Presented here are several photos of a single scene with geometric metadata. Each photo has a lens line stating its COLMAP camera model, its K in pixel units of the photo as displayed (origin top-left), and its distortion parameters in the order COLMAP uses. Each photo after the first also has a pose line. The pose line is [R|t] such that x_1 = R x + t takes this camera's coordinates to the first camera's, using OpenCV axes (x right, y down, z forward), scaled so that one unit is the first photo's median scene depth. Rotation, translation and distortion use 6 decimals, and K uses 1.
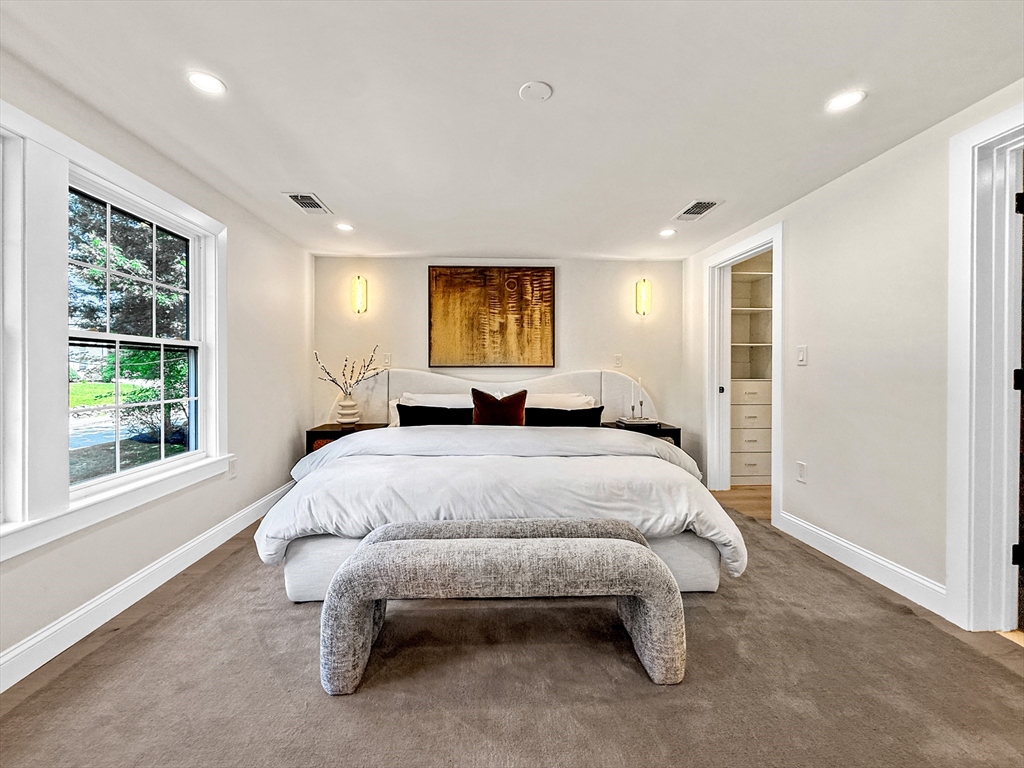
lens RADIAL K [[419.5, 0, 506.7], [0, 419.5, 373.7], [0, 0, 1]] dist [0.001207, 0.000288]
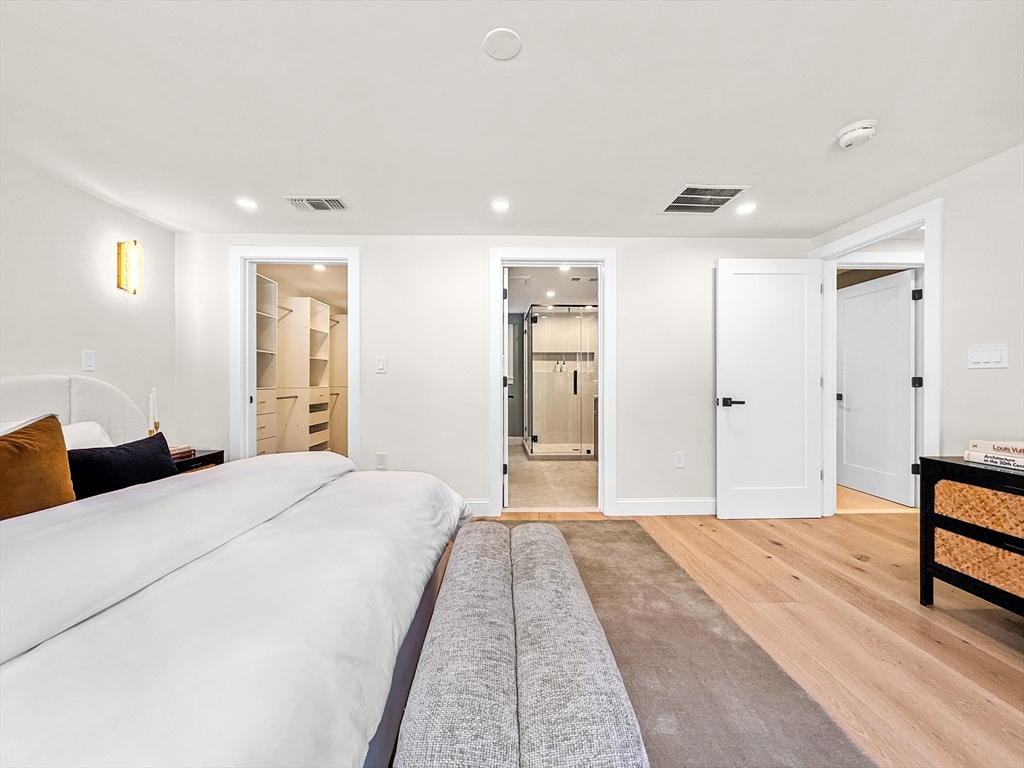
lens RADIAL K [[414.0, 0, 512.0], [0, 414.0, 384.0], [0, 0, 1]] dist [0.000010, -0.000004]
pose [[0.013870, -0.004479, 0.999894, -0.328936], [0.011585, 0.999924, 0.004319, 0.006854], [-0.999837, 0.011524, 0.013921, 0.404095]]
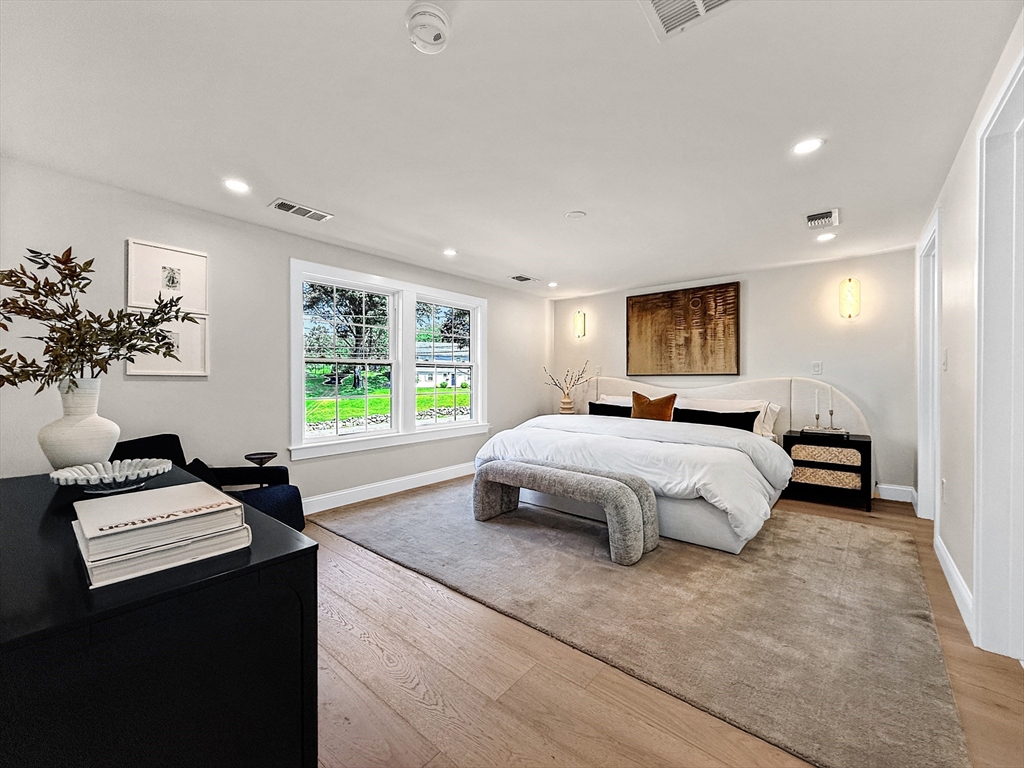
lens RADIAL K [[414.0, 0, 512.0], [0, 414.0, 384.0], [0, 0, 1]] dist [0.000010, -0.000004]
pose [[0.740766, 0.007462, -0.671722, 0.406355], [-0.007733, 0.999967, 0.002580, 0.009037], [0.671719, 0.003283, 0.740799, -0.174382]]
